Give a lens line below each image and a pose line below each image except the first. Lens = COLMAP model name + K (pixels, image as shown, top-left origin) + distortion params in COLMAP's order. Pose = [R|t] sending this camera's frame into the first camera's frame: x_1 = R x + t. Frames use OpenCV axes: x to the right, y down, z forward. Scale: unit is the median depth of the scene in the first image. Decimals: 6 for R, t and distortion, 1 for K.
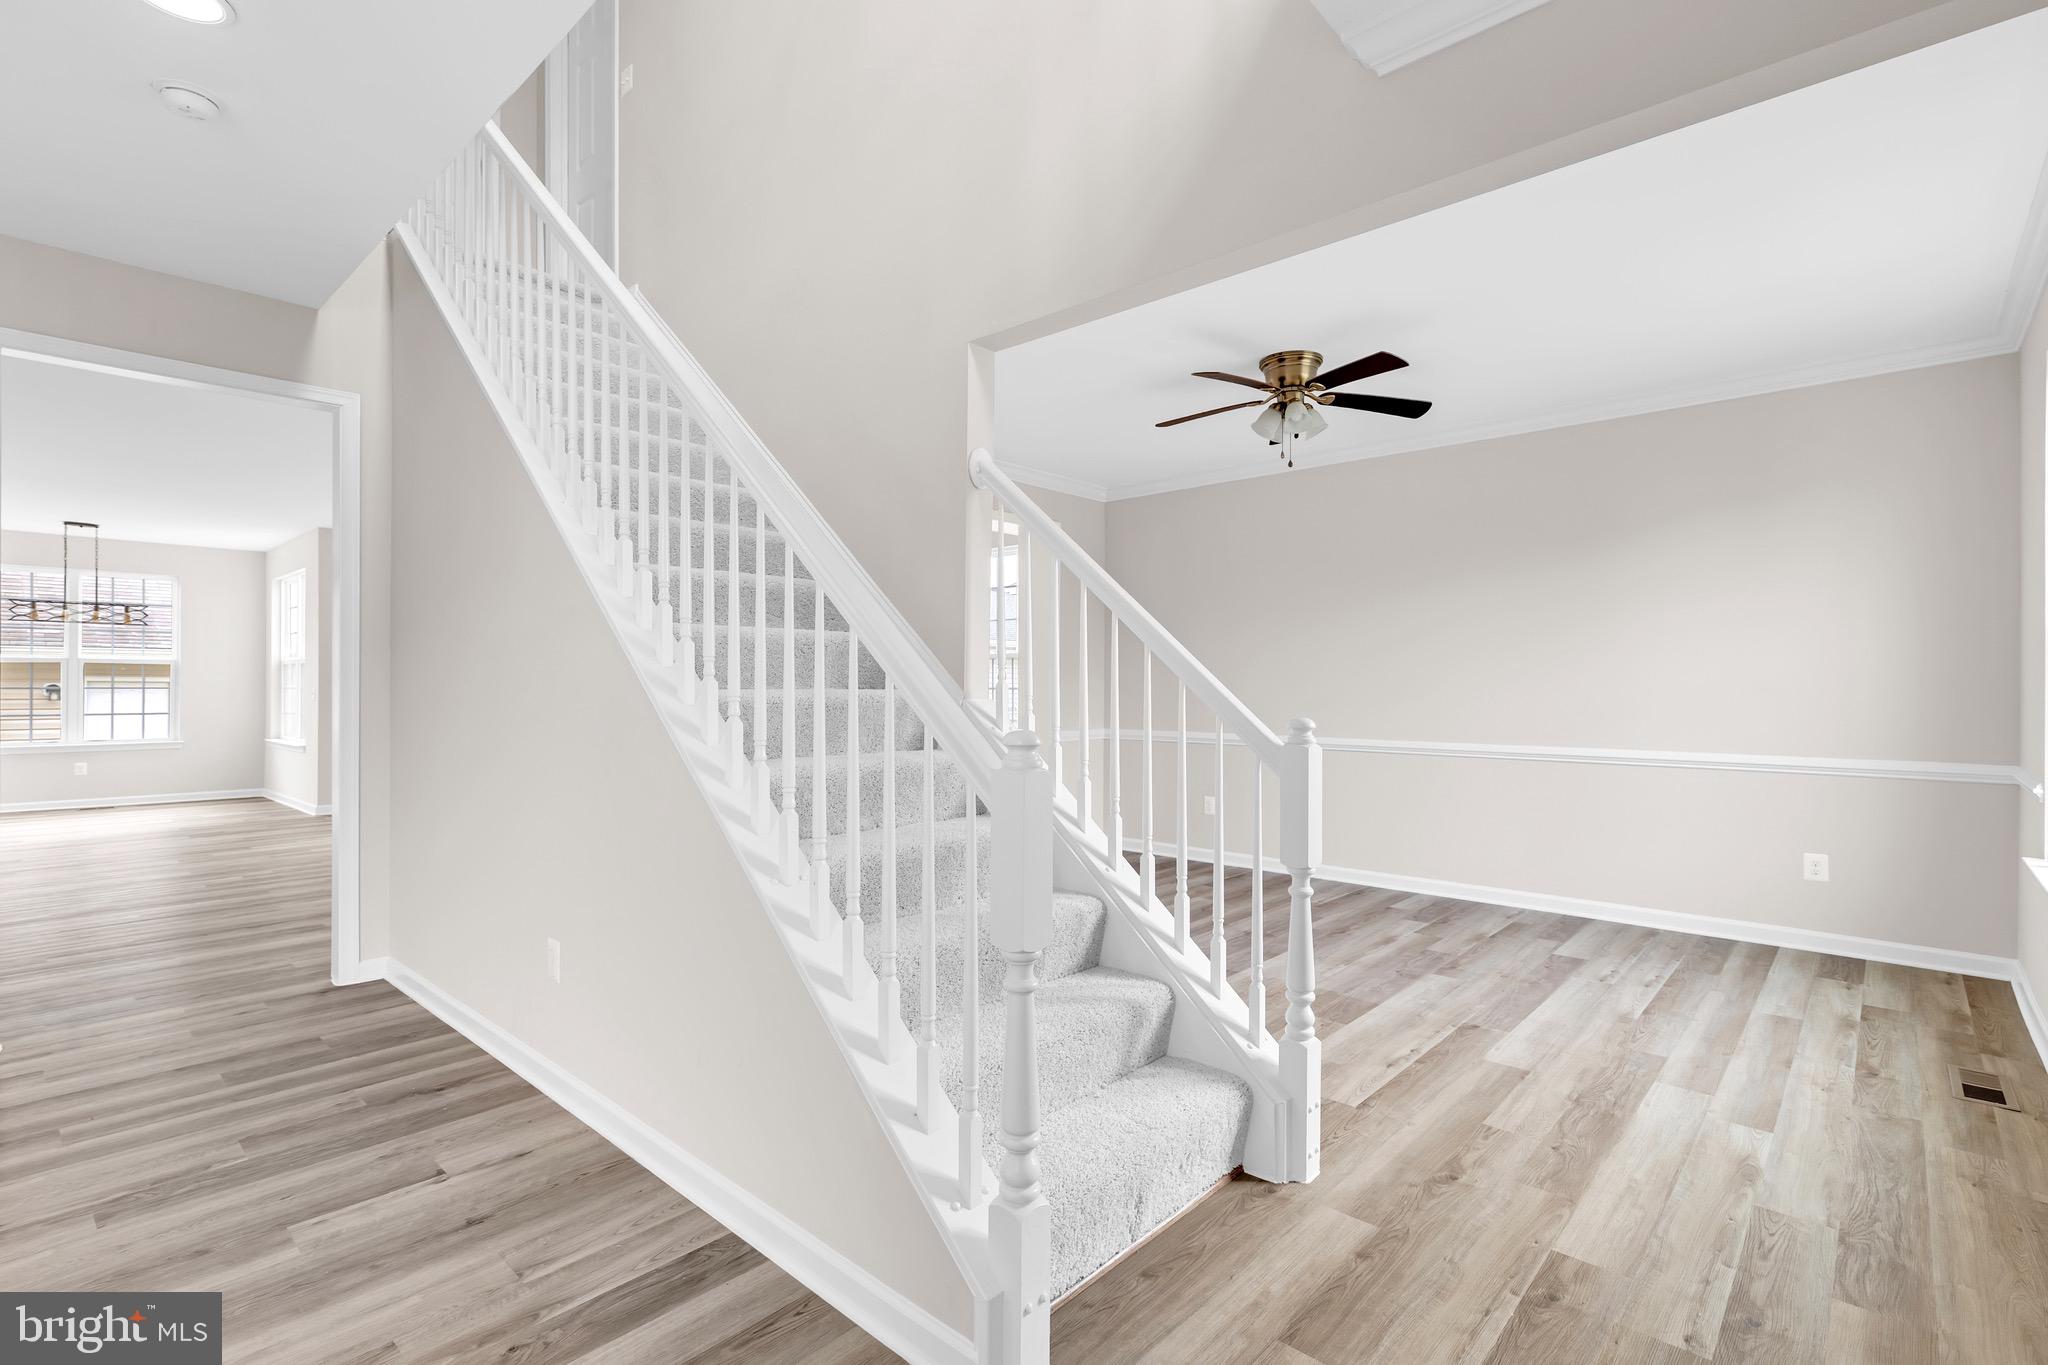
lens RADIAL K [[959.3, 0, 918.7], [0, 959.3, 678.0], [0, 0, 1]] dist [0.002104, 0.000019]
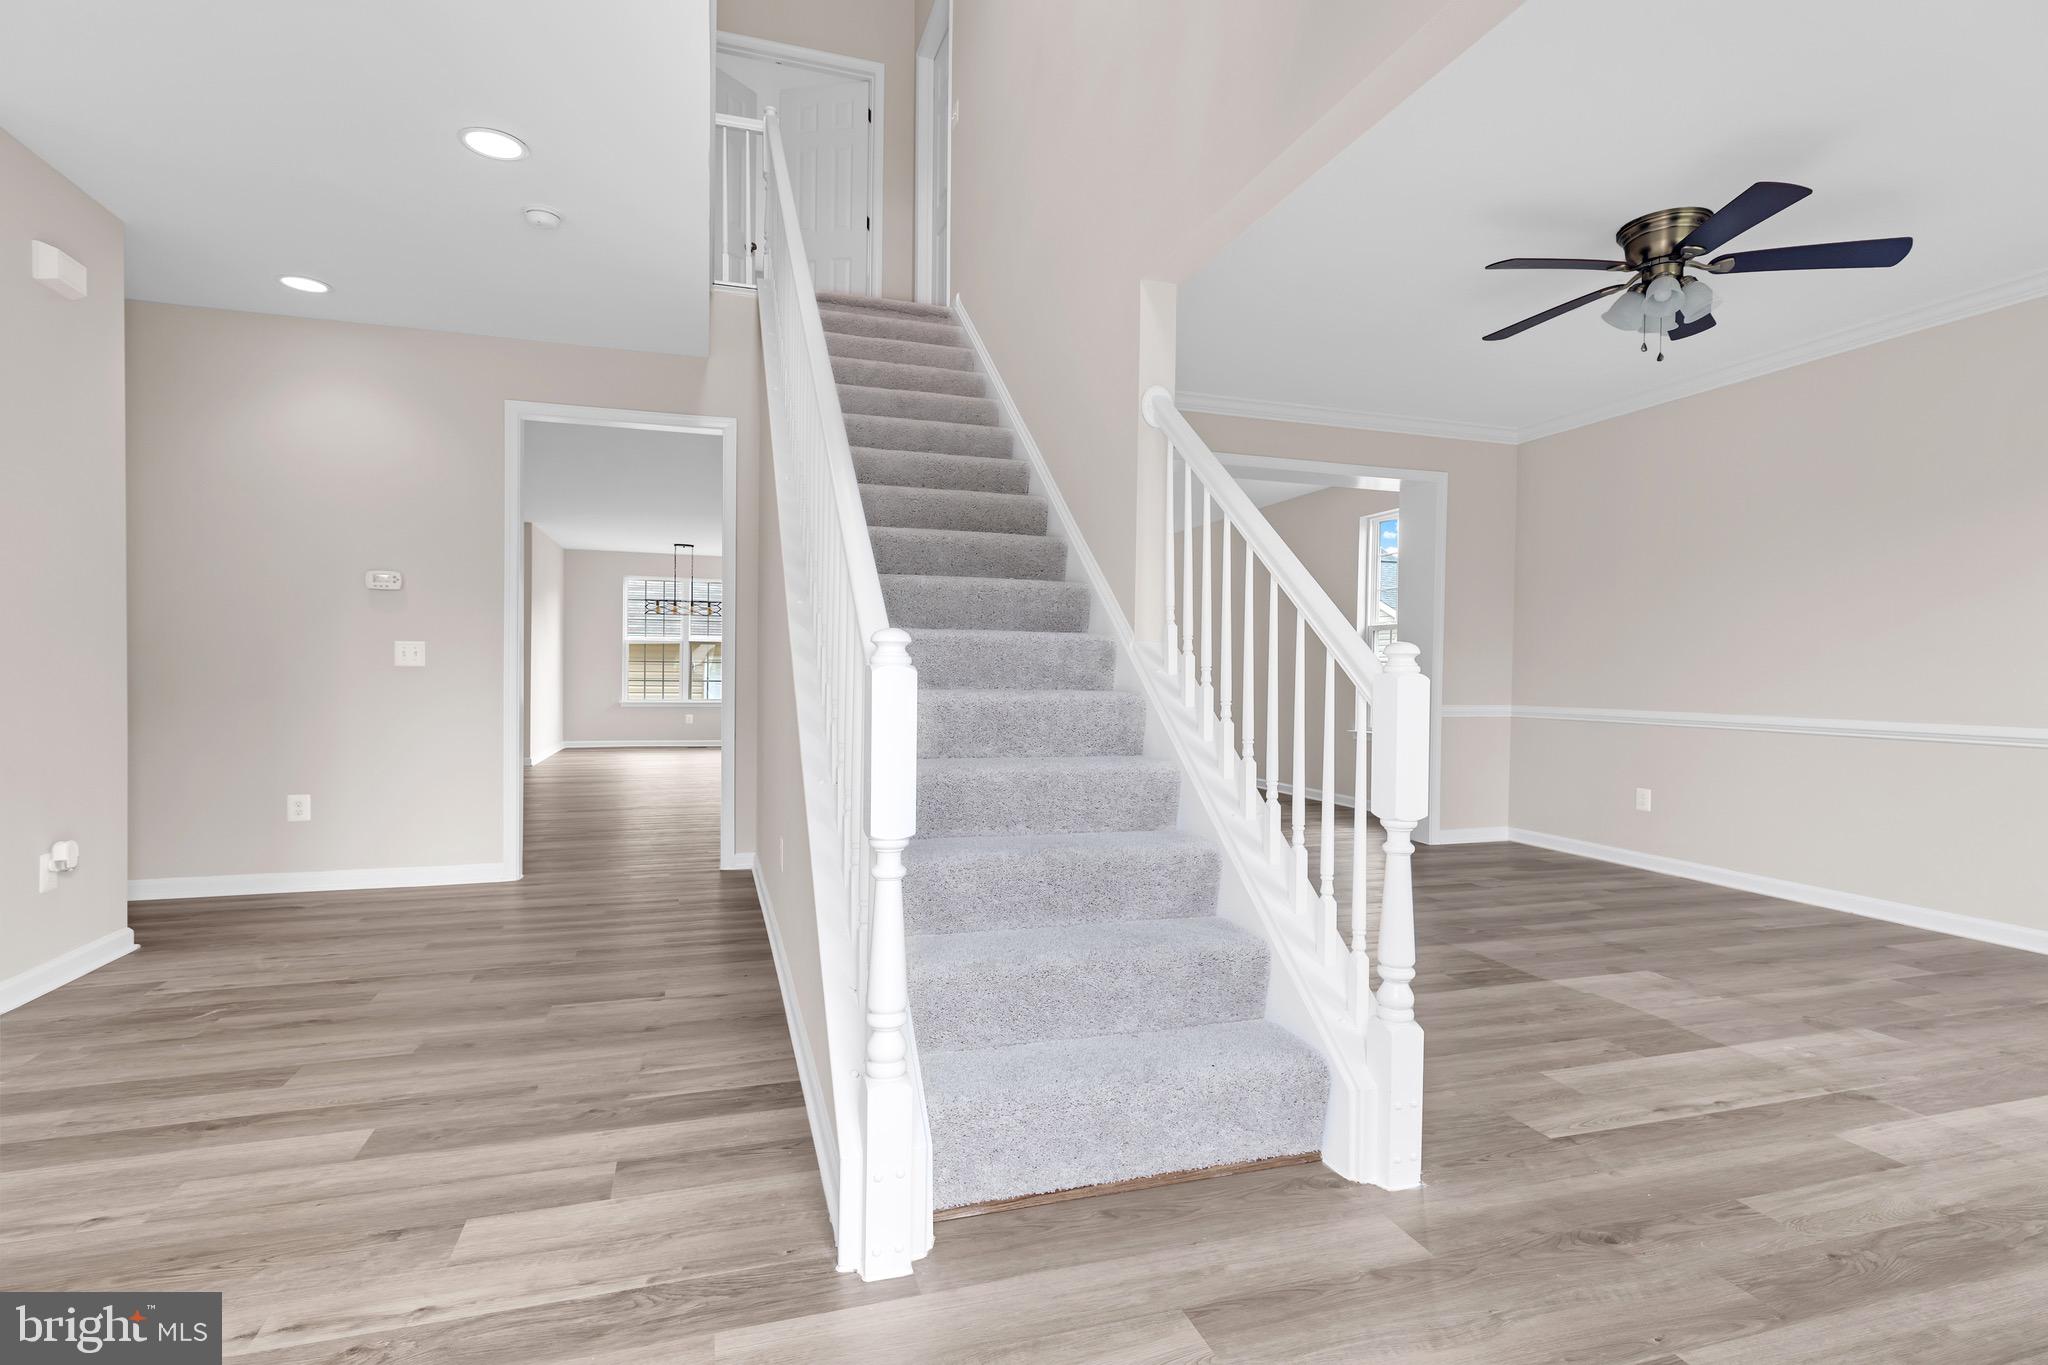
lens RADIAL K [[897.5, 0, 951.7], [0, 897.5, 678.4], [0, 0, 1]] dist [0.002196, 0.000281]
pose [[0.876245, 0.011590, -0.481726, 0.385857], [-0.006892, 0.999910, 0.011520, 0.061180], [0.481816, -0.006774, 0.876246, 0.110604]]
